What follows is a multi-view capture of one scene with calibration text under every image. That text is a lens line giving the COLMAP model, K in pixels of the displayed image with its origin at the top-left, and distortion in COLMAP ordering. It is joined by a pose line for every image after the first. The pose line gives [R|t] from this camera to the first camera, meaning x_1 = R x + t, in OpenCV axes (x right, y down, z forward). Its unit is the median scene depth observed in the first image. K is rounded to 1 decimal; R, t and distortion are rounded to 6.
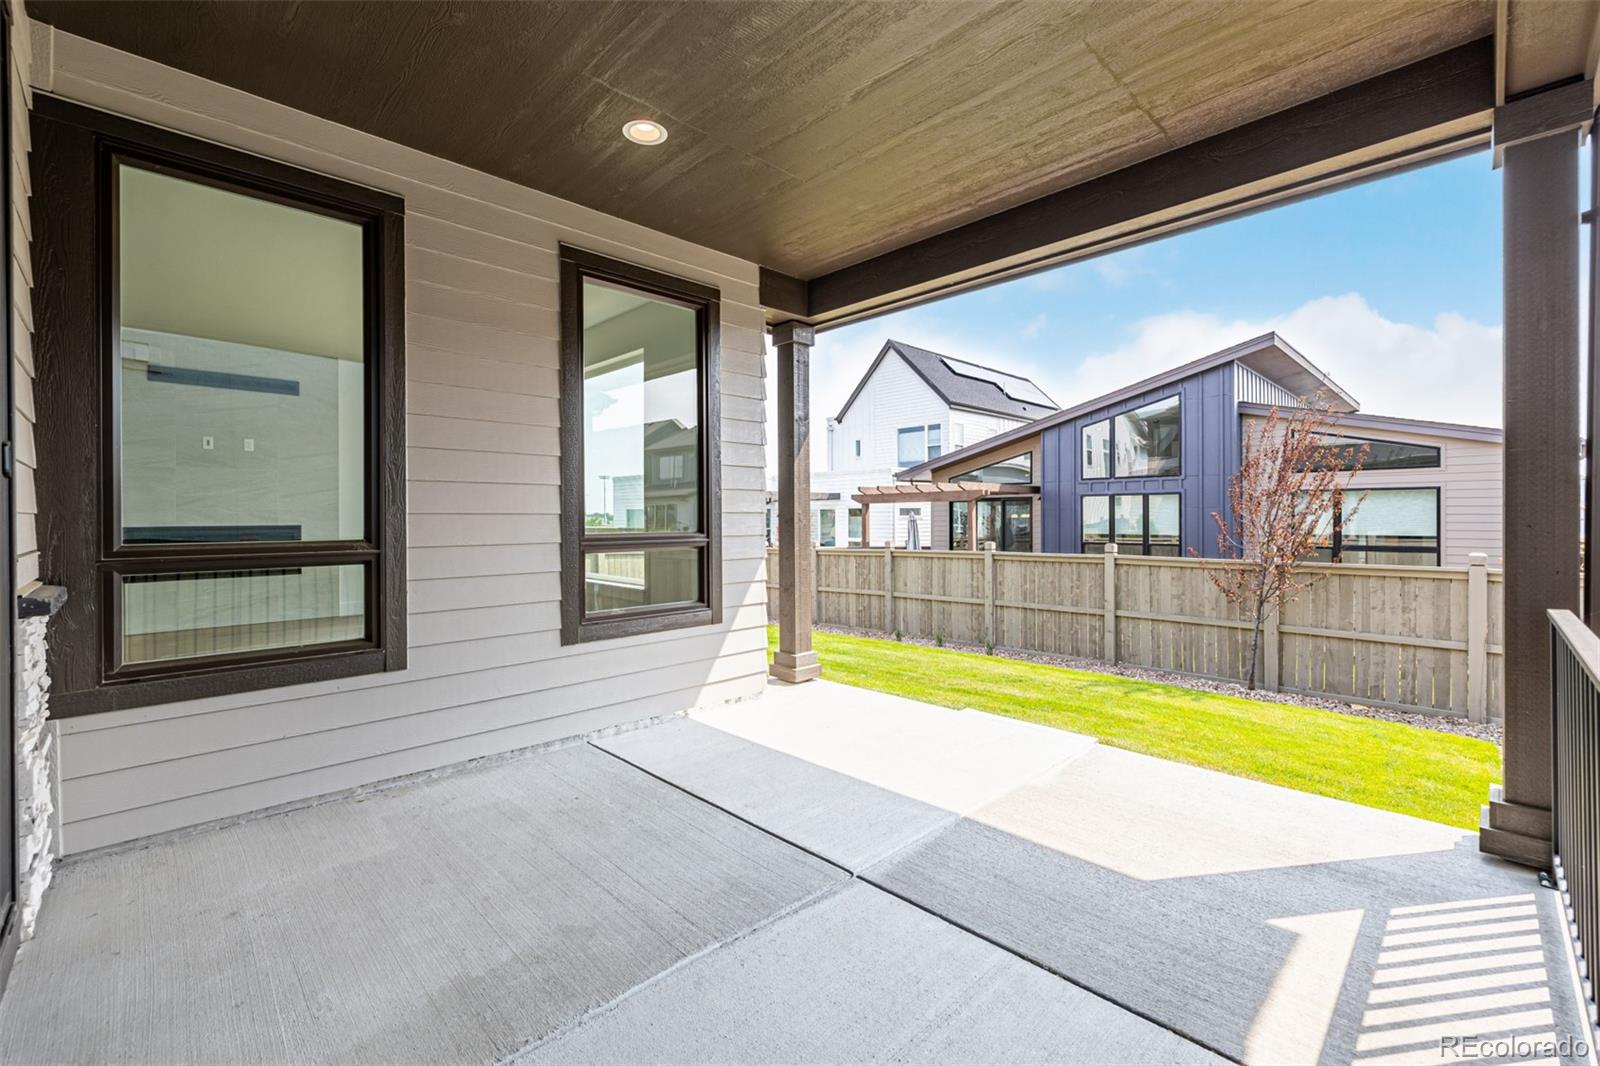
lens RADIAL K [[674.7, 0, 777.8], [0, 674.7, 518.8], [0, 0, 1]] dist [0.000904, 0.000183]
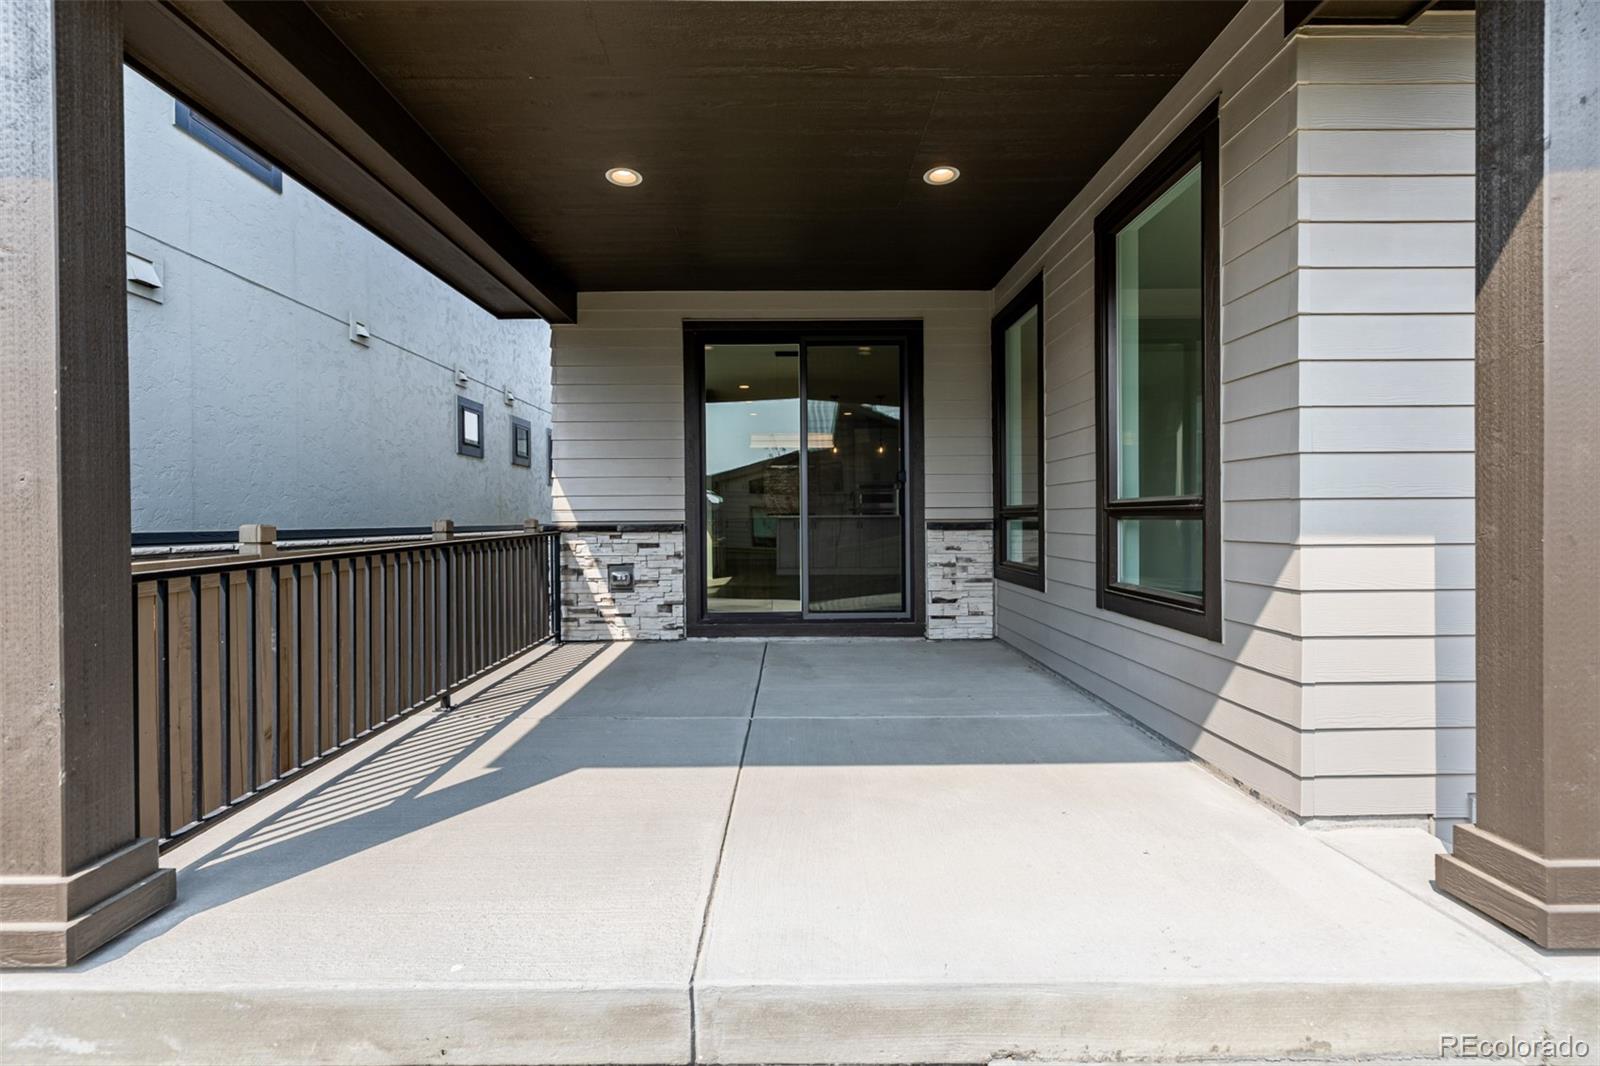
lens RADIAL K [[674.7, 0, 792.2], [0, 674.7, 523.1], [0, 0, 1]] dist [0.000904, 0.000183]
pose [[-0.684371, 0.011298, -0.729046, 0.297204], [0.004649, 0.999927, 0.011132, 0.017844], [0.729119, 0.004229, -0.684374, 0.538735]]
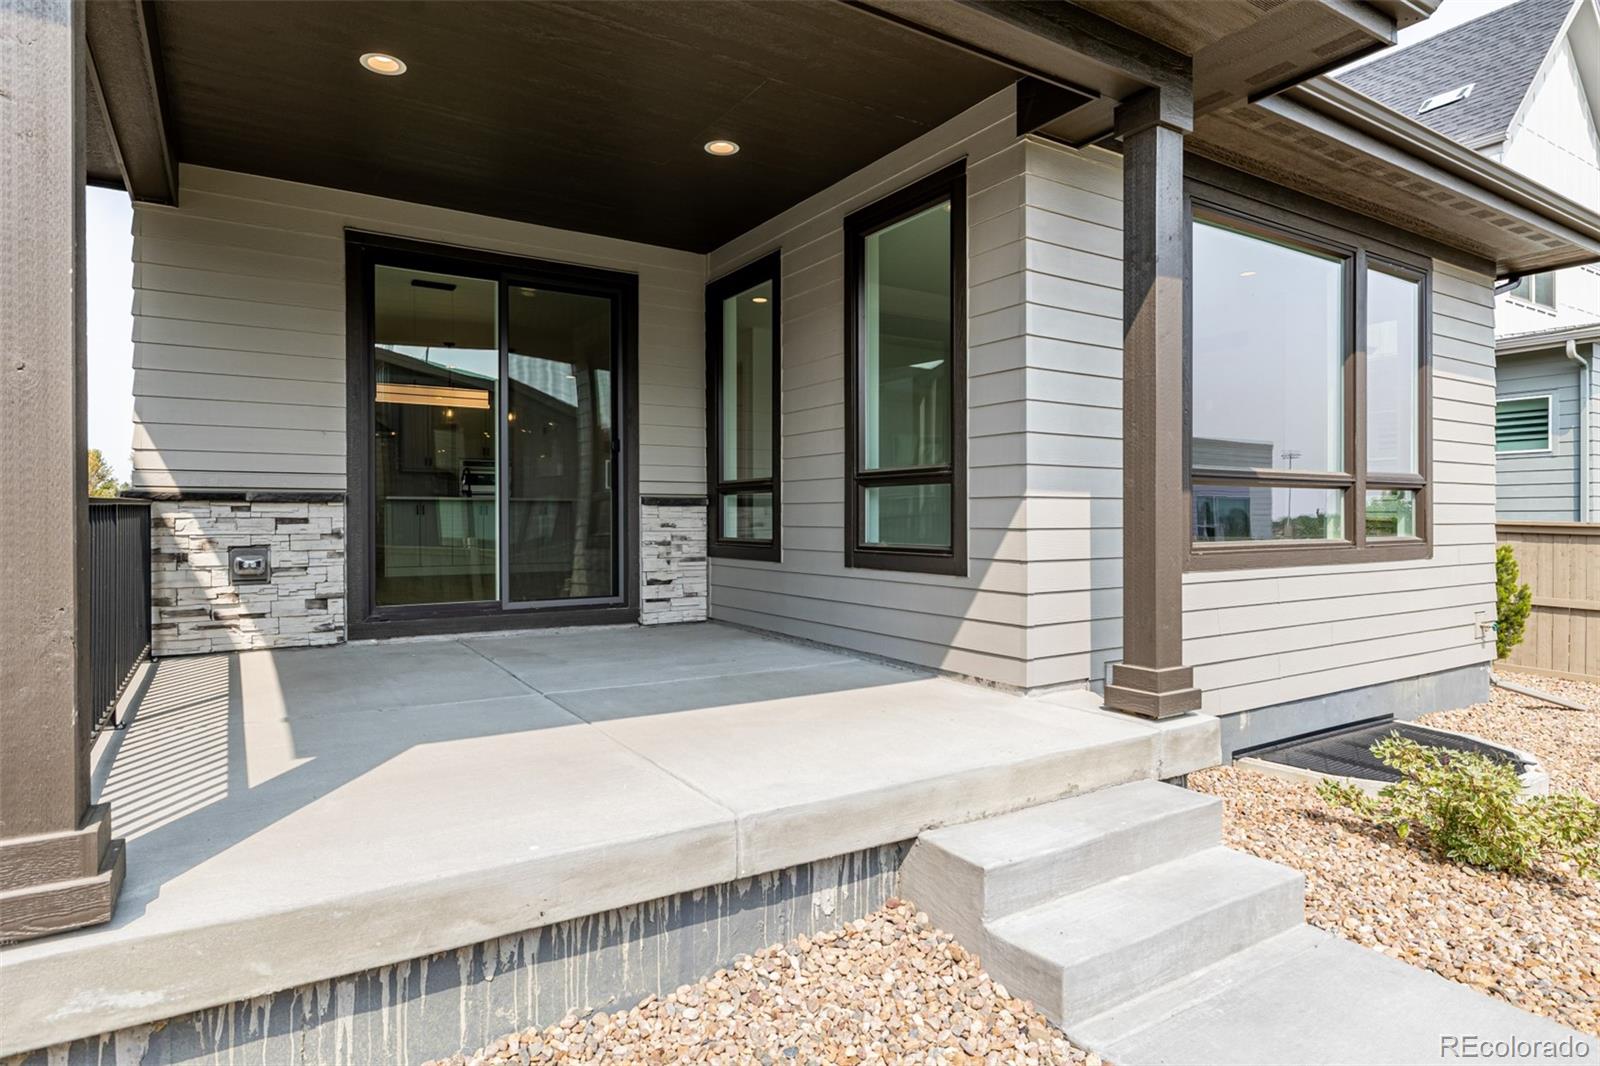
lens RADIAL K [[890.7, 0, 797.0], [0, 890.7, 524.1], [0, 0, 1]] dist [-0.002815, 0.000526]
pose [[-0.193461, 0.009033, -0.981066, 0.466956], [-0.003282, 0.999946, 0.009854, 0.039480], [0.981102, 0.005126, -0.193421, 0.477881]]
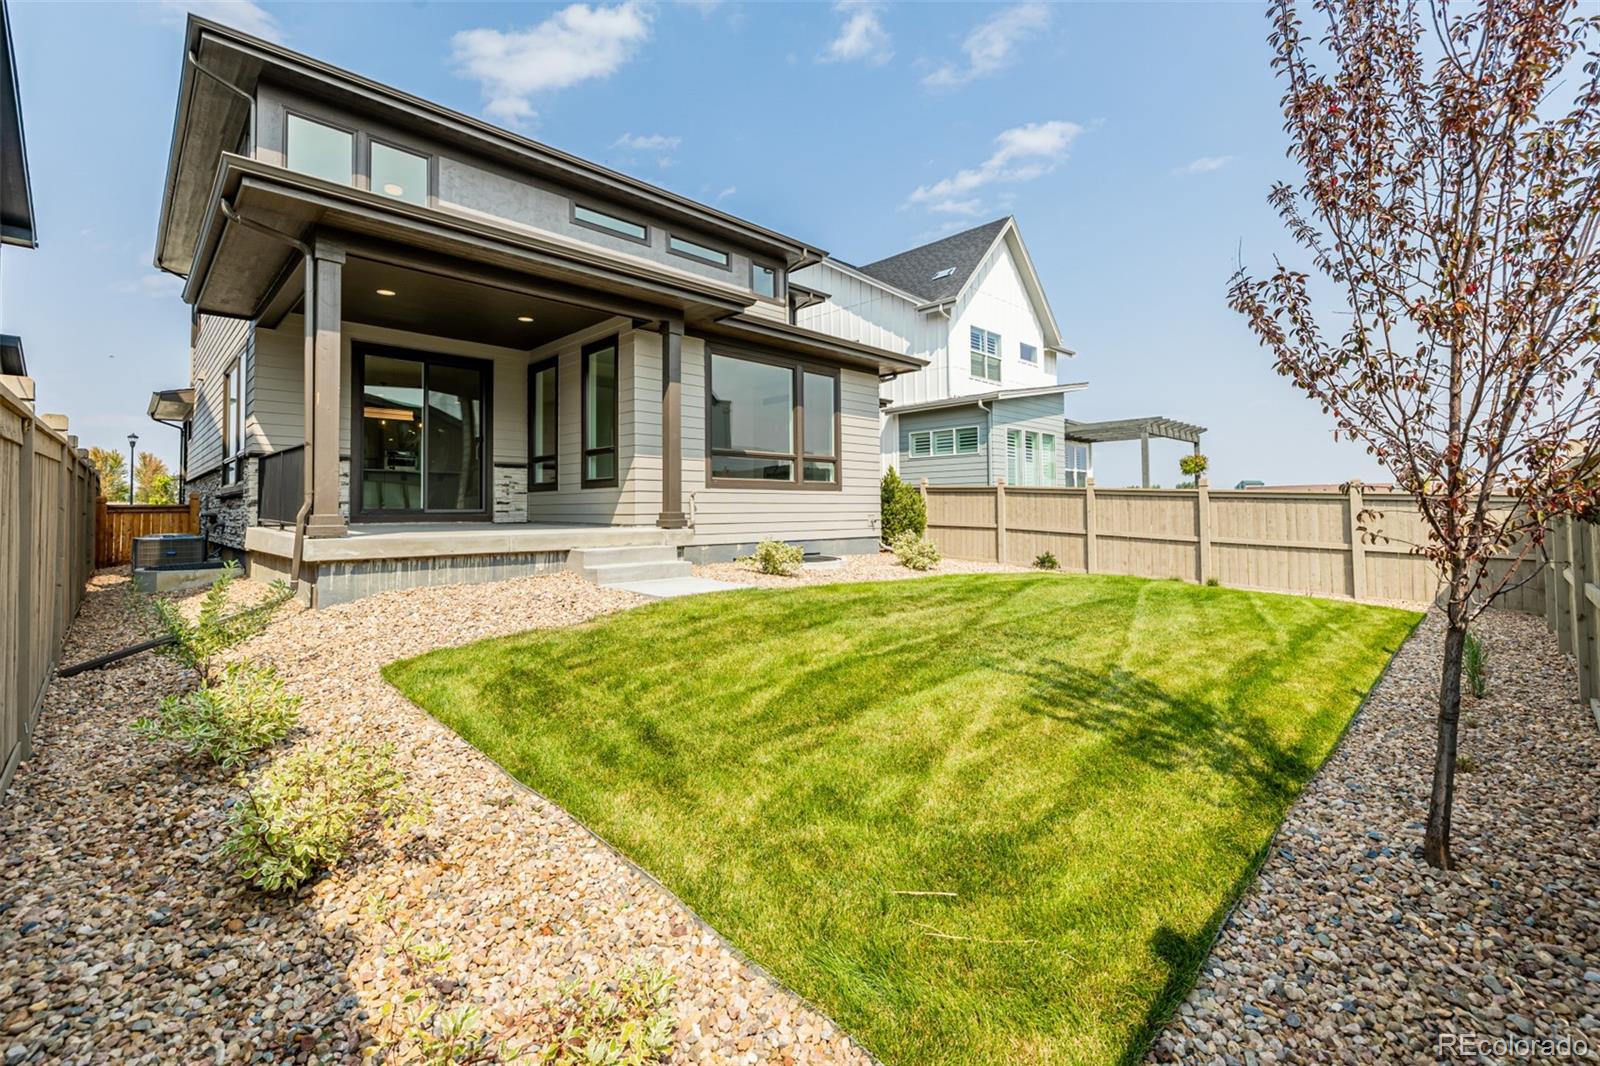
lens RADIAL K [[674.7, 0, 792.0], [0, 674.7, 496.0], [0, 0, 1]] dist [0.000904, 0.000183]
pose [[0.019601, -0.017015, -0.999663, 0.981768], [0.000464, 0.999855, -0.017009, 0.104240], [0.999808, -0.000131, 0.019606, 0.716611]]
